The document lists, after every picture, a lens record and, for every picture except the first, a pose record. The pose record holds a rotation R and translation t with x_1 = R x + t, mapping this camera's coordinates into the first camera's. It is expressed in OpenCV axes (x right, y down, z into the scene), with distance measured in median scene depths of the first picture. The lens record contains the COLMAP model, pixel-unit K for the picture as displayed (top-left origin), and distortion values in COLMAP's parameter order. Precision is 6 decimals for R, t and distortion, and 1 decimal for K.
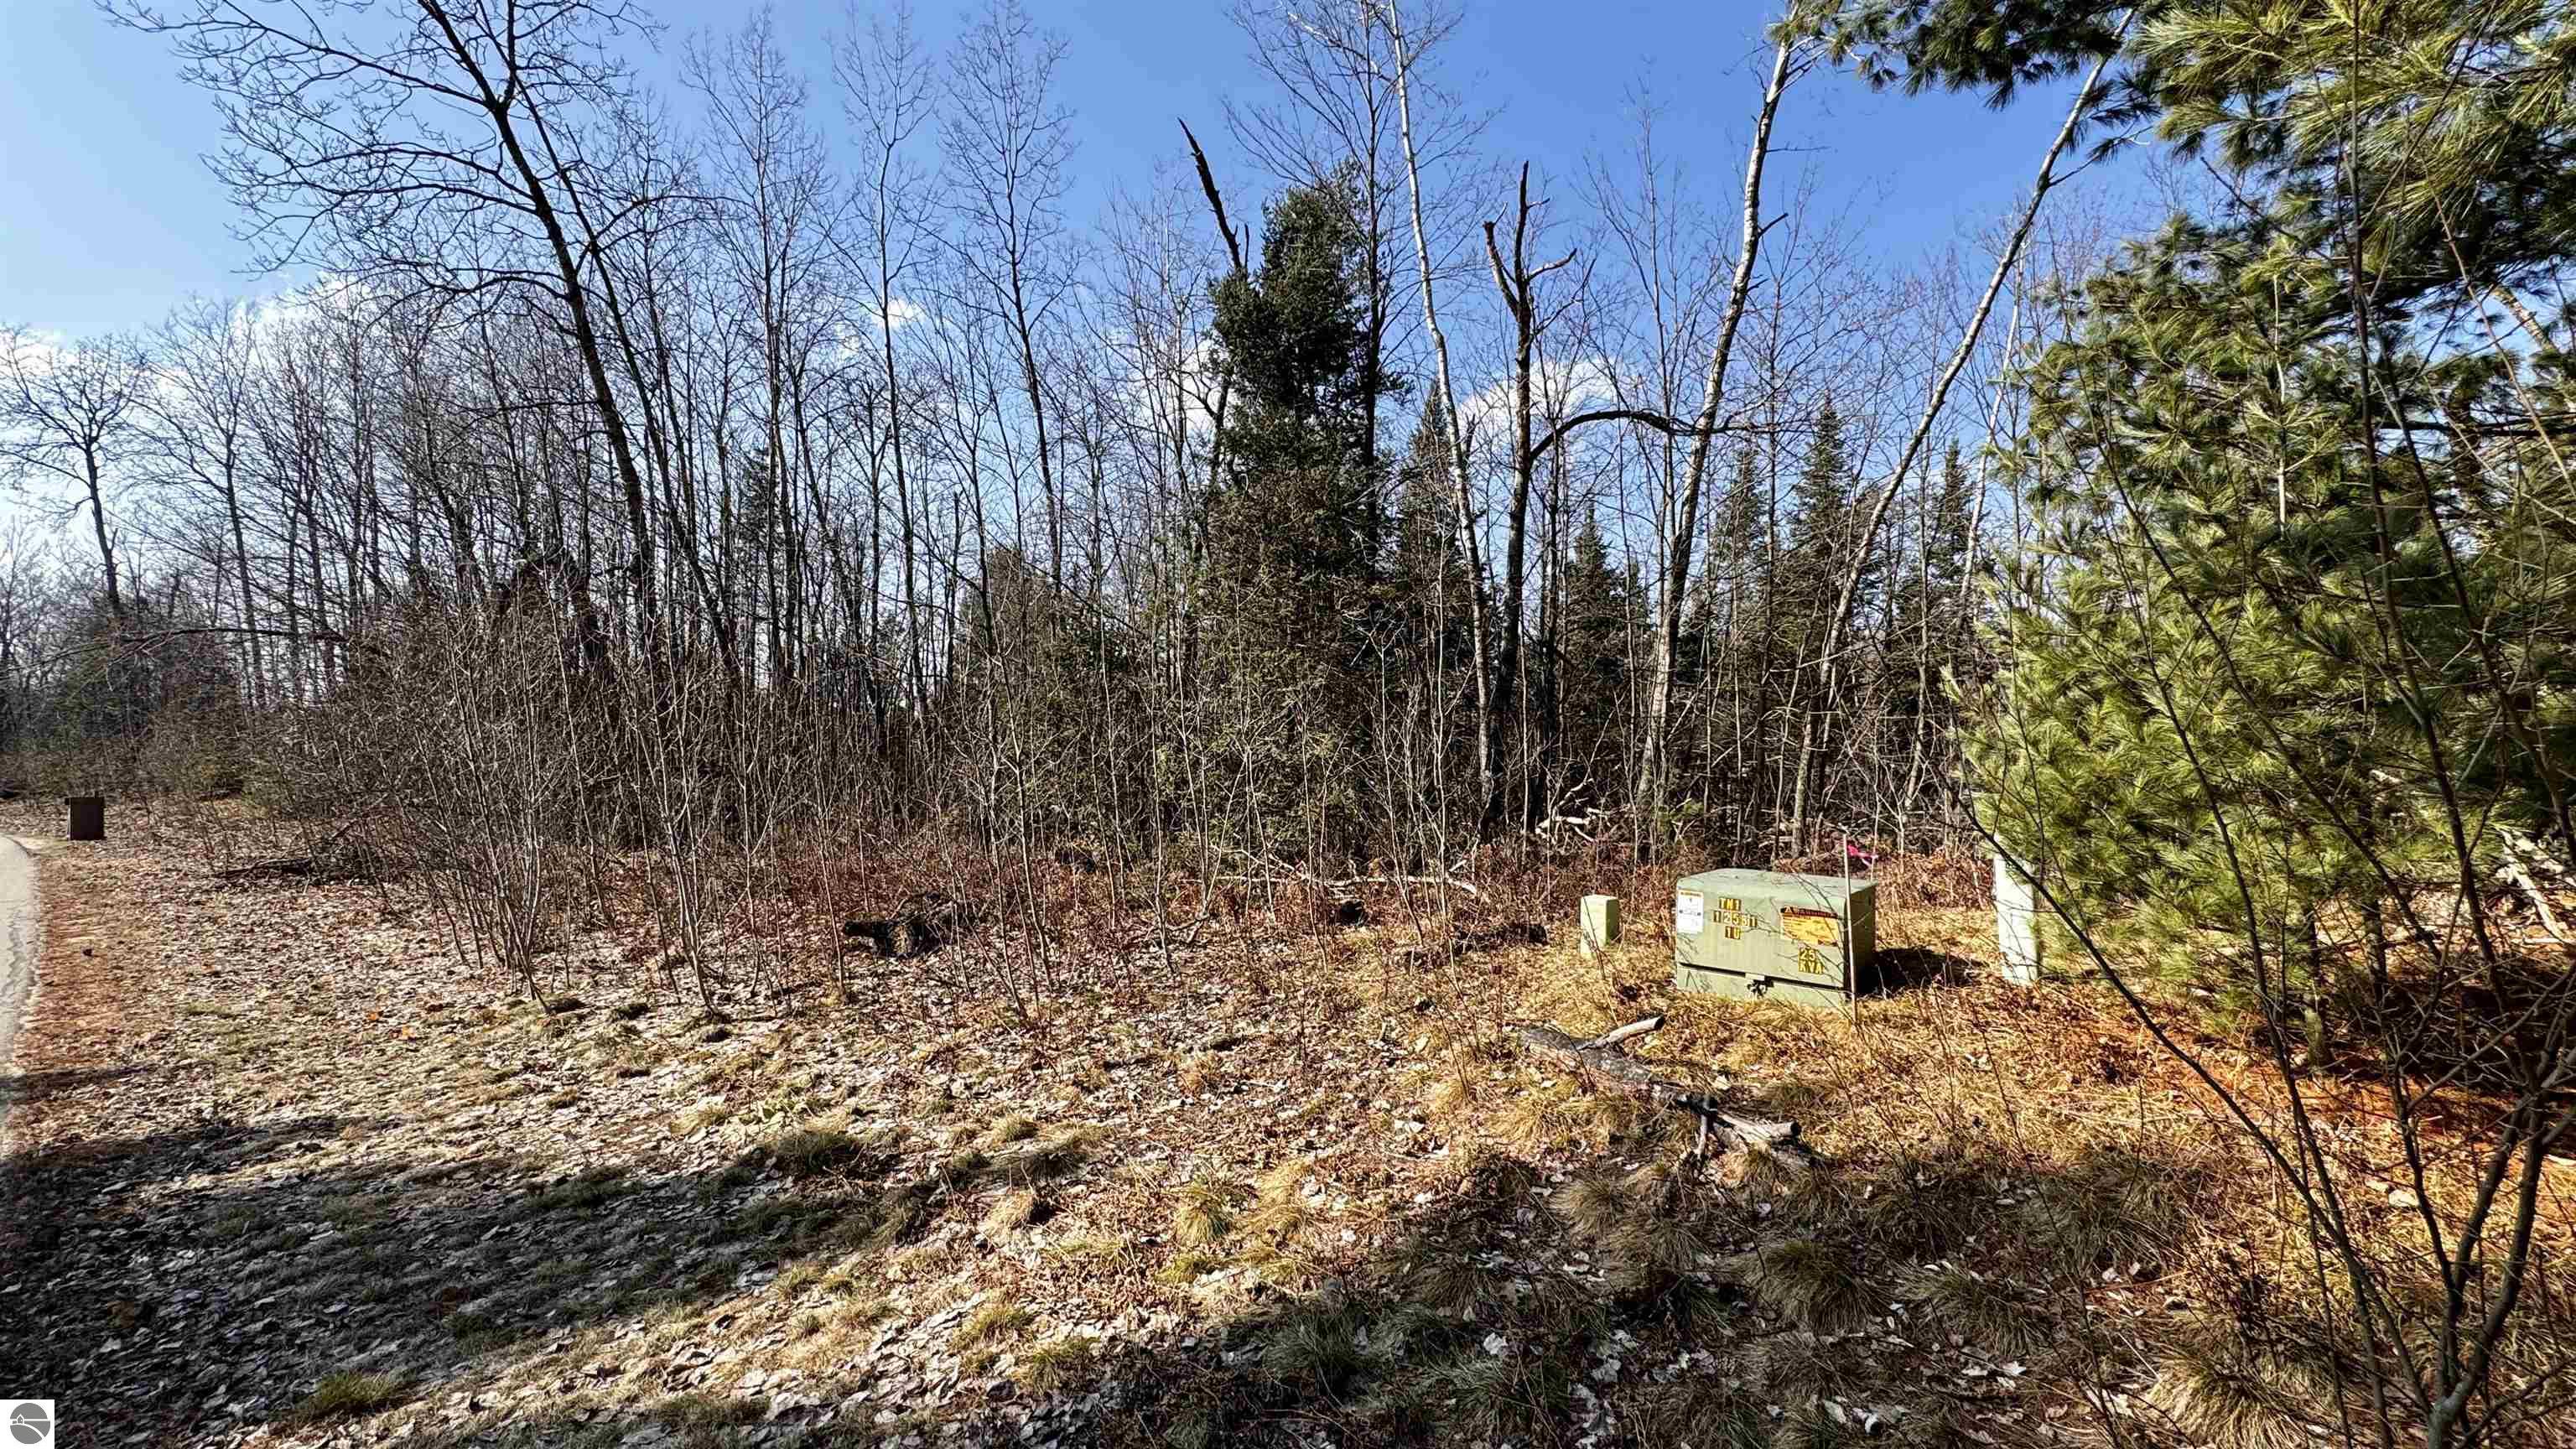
lens RADIAL K [[1030.1, 0, 1278.9], [0, 1030.1, 734.1], [0, 0, 1]] dist [-0.001094, 0.000389]
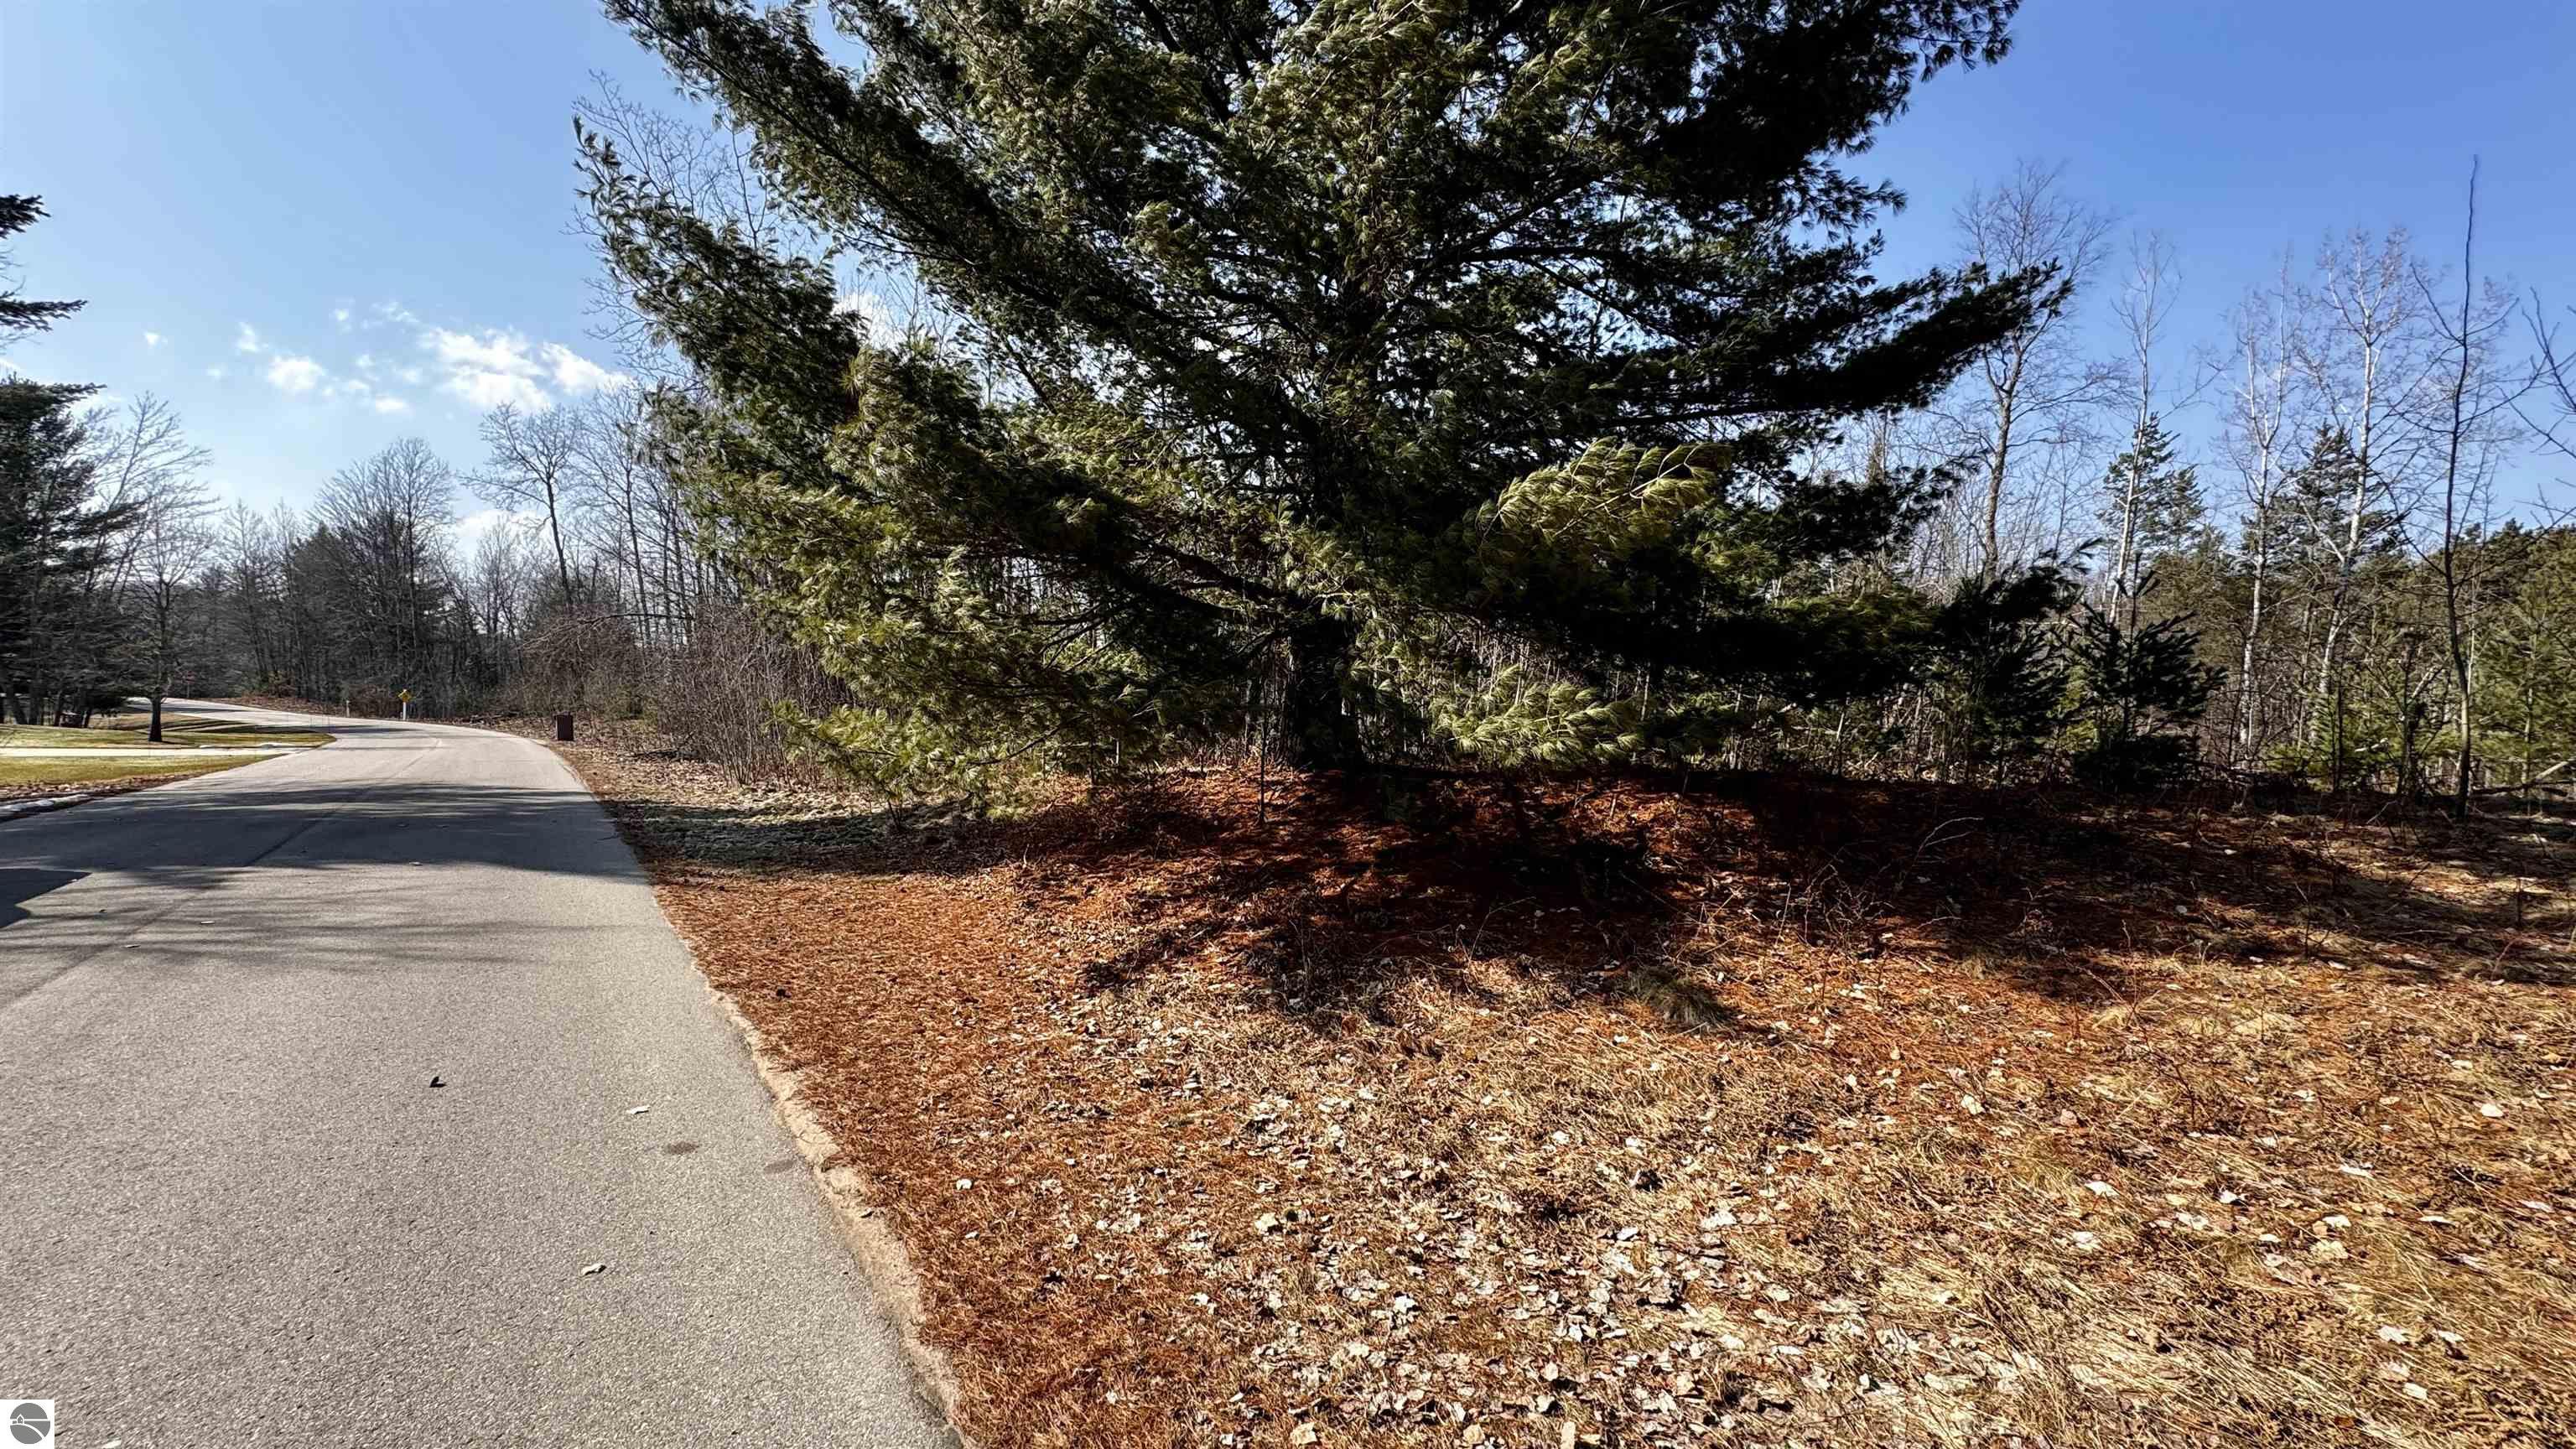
lens RADIAL K [[1030.1, 0, 1282.5], [0, 1030.1, 718.6], [0, 0, 1]] dist [-0.001094, 0.000389]
pose [[0.973696, 0.012989, -0.227482, 0.284361], [-0.002814, 0.998983, 0.044993, -0.009923], [0.227835, -0.043170, 0.972742, -0.288041]]
